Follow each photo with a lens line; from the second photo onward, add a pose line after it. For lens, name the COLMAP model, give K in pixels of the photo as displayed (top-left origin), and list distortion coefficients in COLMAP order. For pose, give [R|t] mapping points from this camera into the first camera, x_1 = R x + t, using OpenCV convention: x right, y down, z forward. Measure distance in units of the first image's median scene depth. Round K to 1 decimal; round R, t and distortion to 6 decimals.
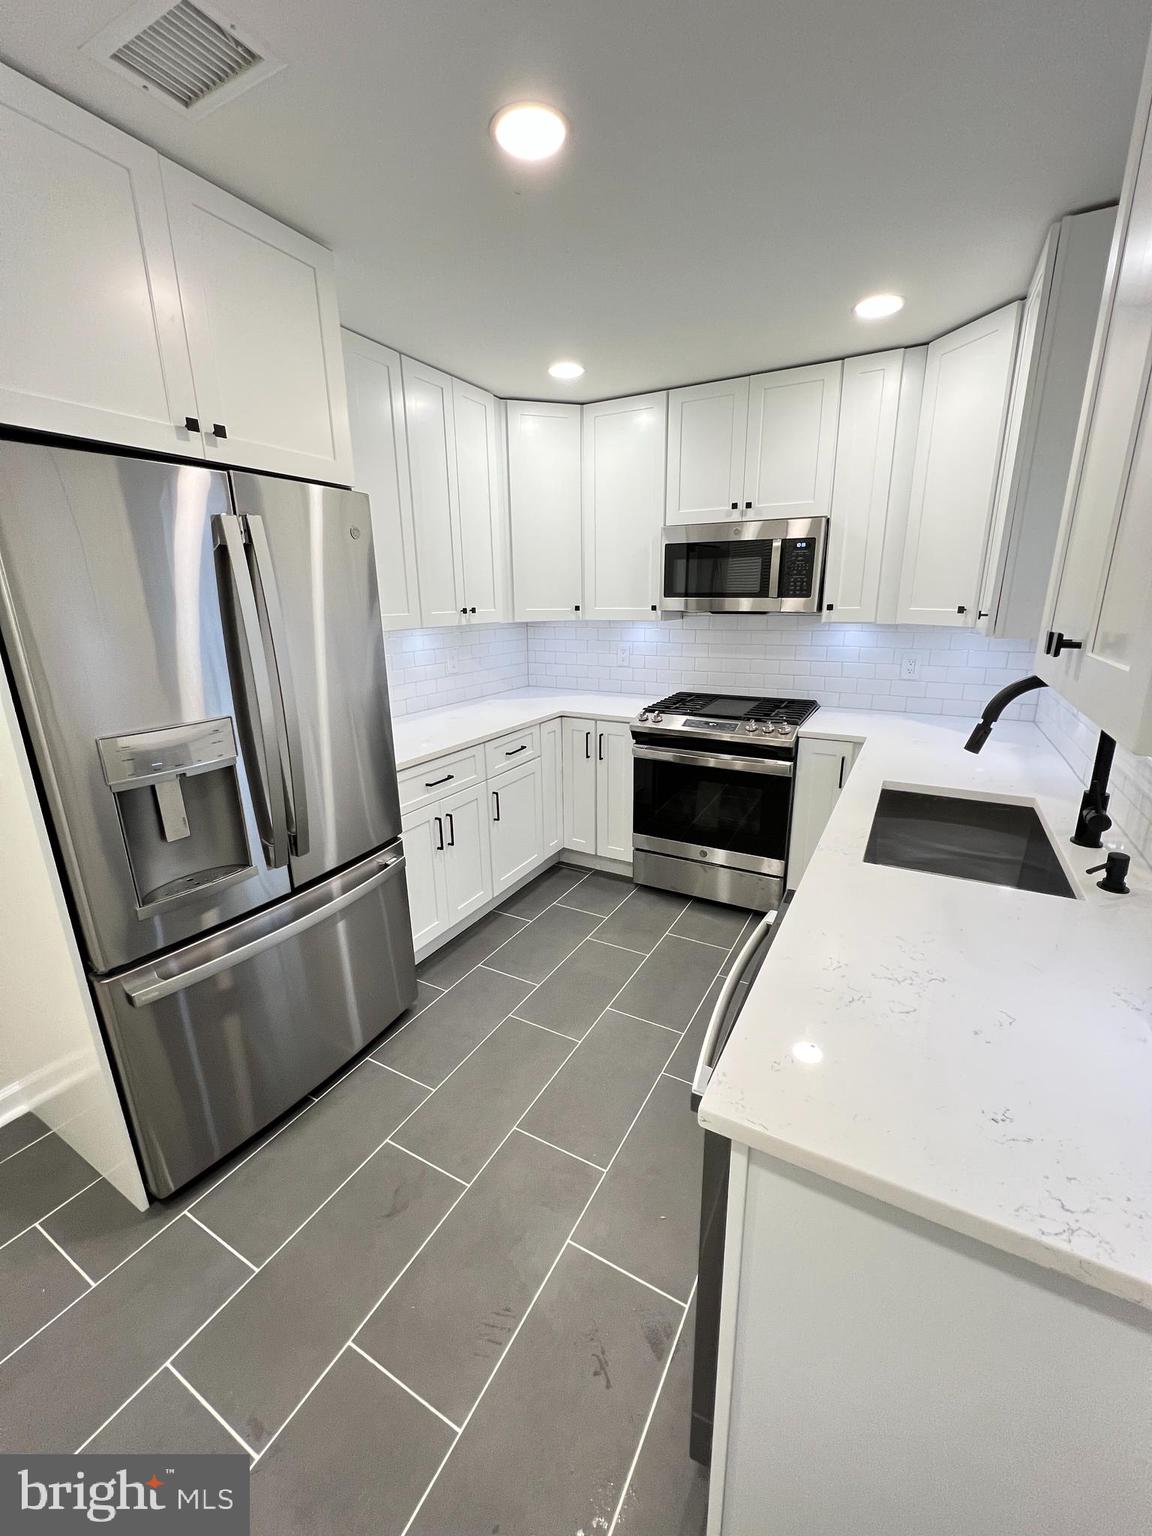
lens RADIAL K [[611.2, 0, 580.8], [0, 611.2, 762.3], [0, 0, 1]] dist [-0.001865, -0.000309]
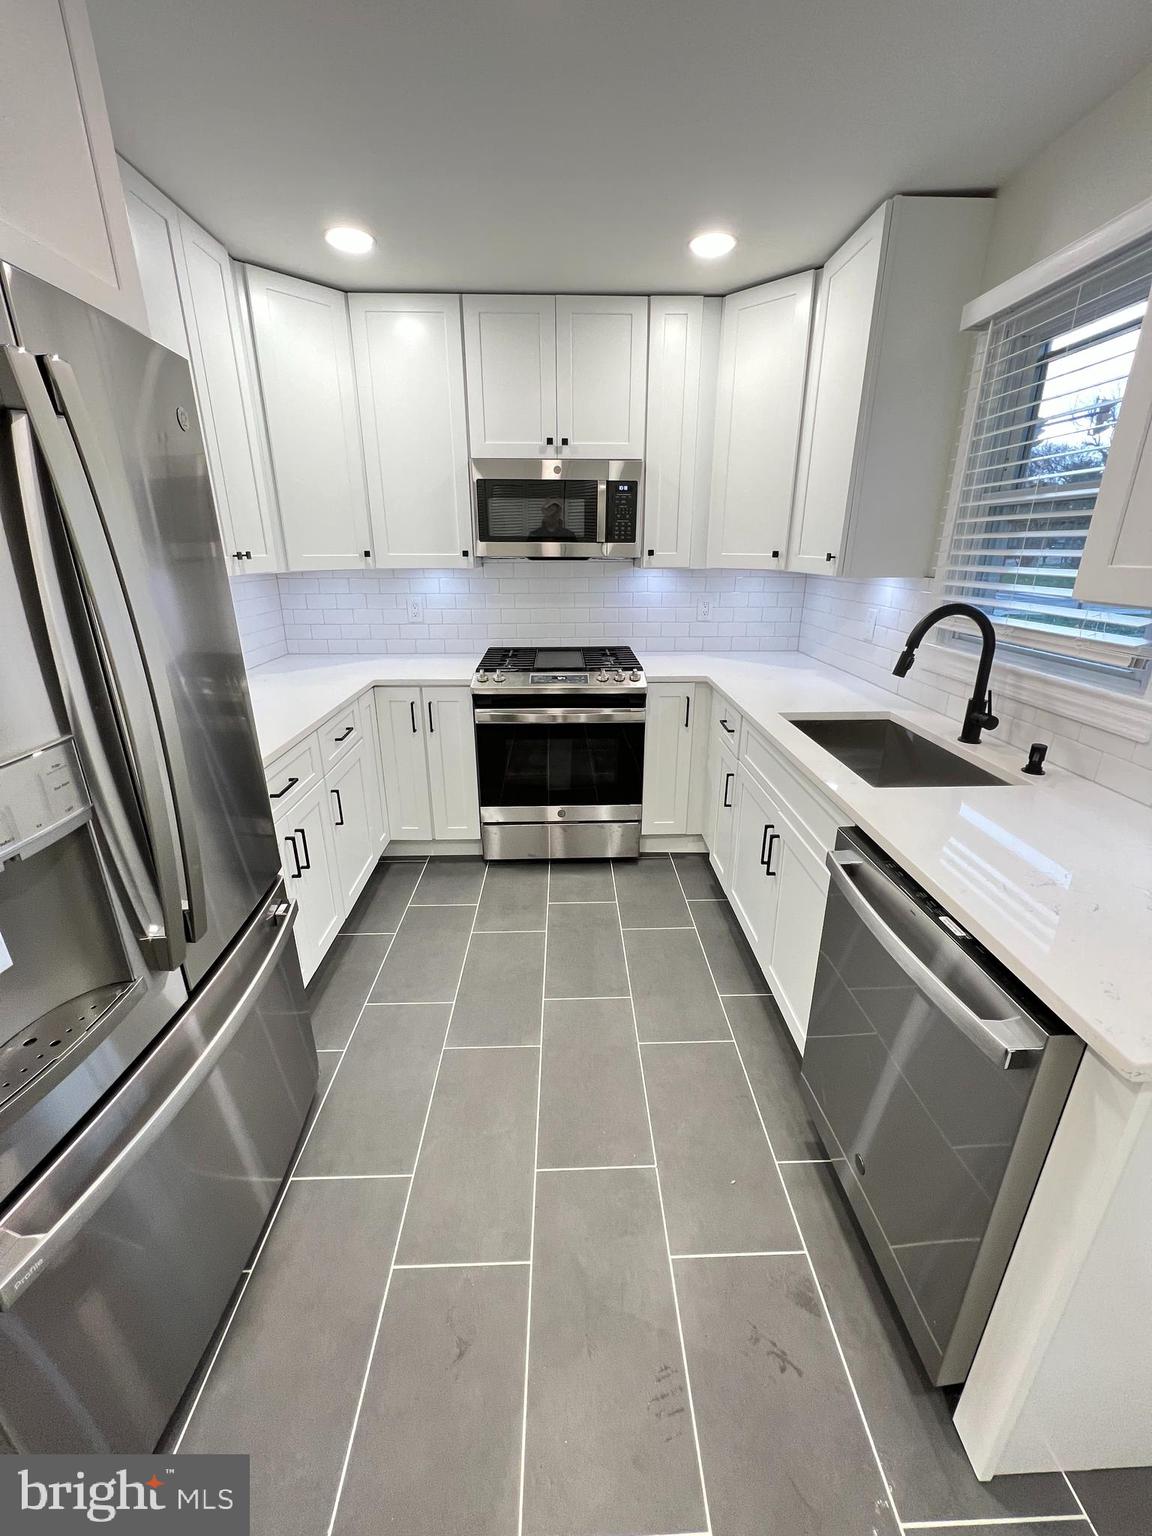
lens RADIAL K [[611.2, 0, 580.8], [0, 611.2, 762.3], [0, 0, 1]] dist [-0.001865, -0.000309]
pose [[0.861205, -0.160111, 0.482381, -0.232290], [0.126075, 0.986719, 0.102425, -0.026012], [-0.492373, -0.027393, 0.869953, 0.151838]]
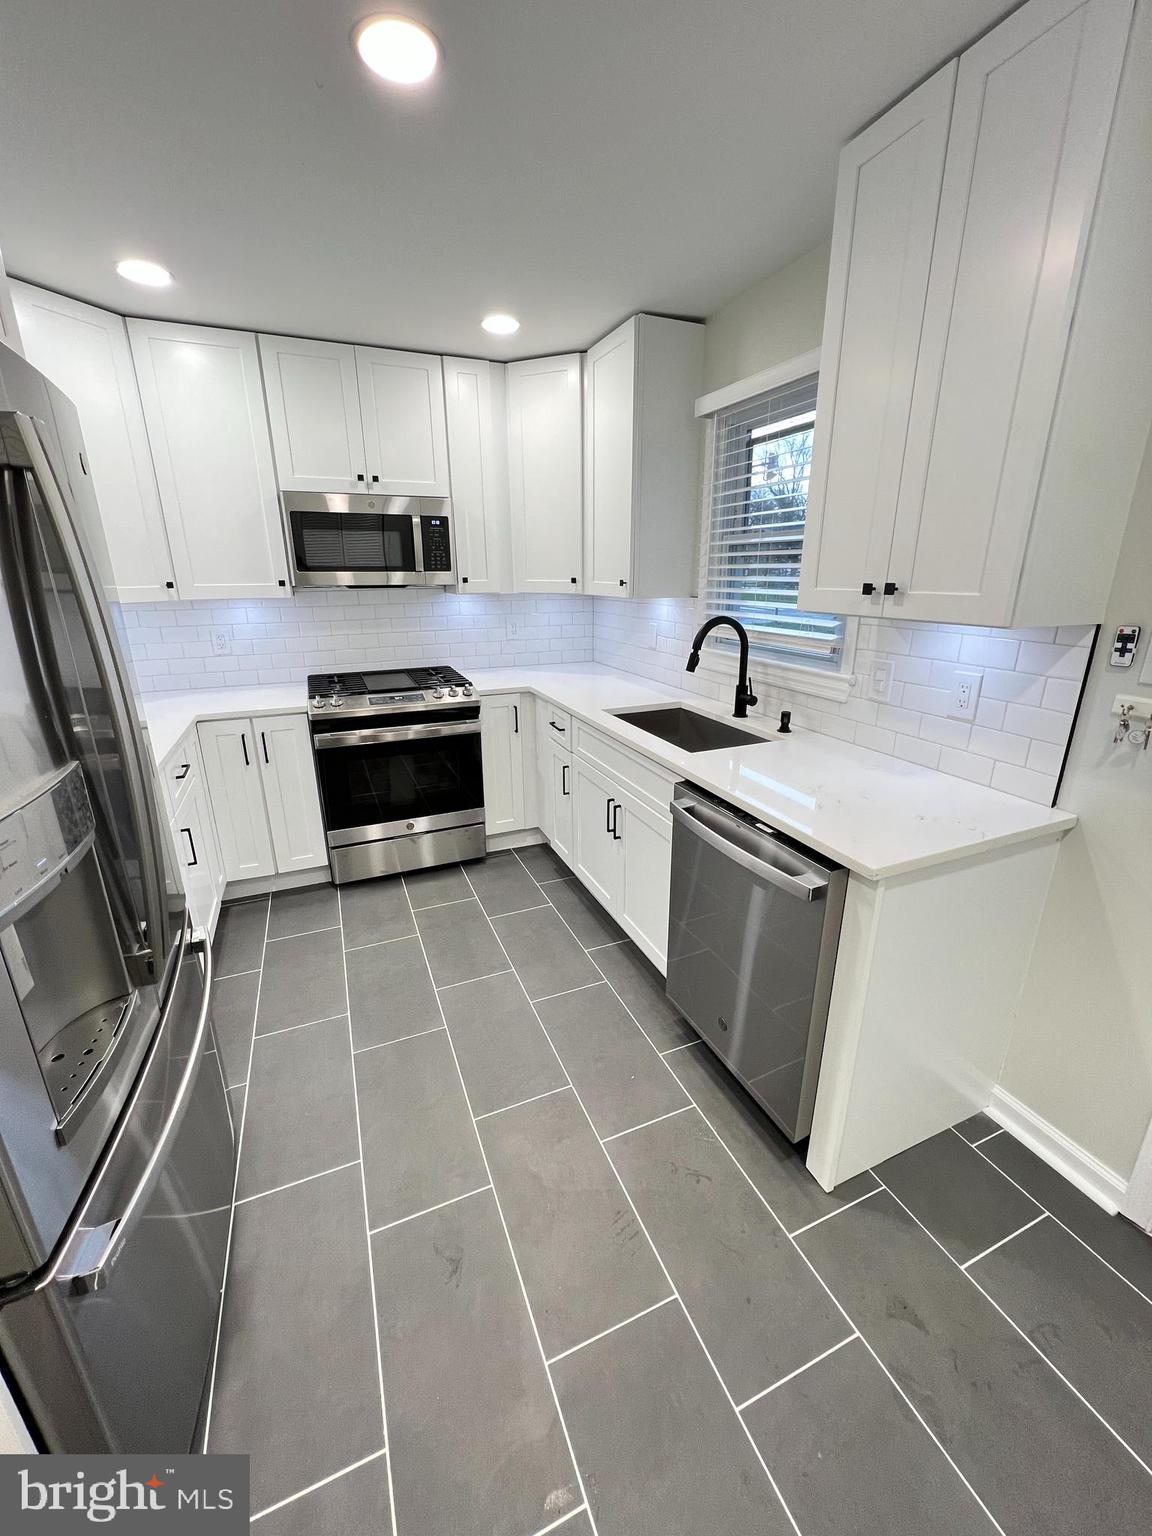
lens RADIAL K [[611.2, 0, 580.8], [0, 611.2, 762.3], [0, 0, 1]] dist [-0.001865, -0.000309]
pose [[0.617130, -0.231053, 0.752174, -0.373807], [0.206737, 0.969944, 0.128328, -0.025927], [-0.759217, 0.076307, 0.646349, 0.124695]]
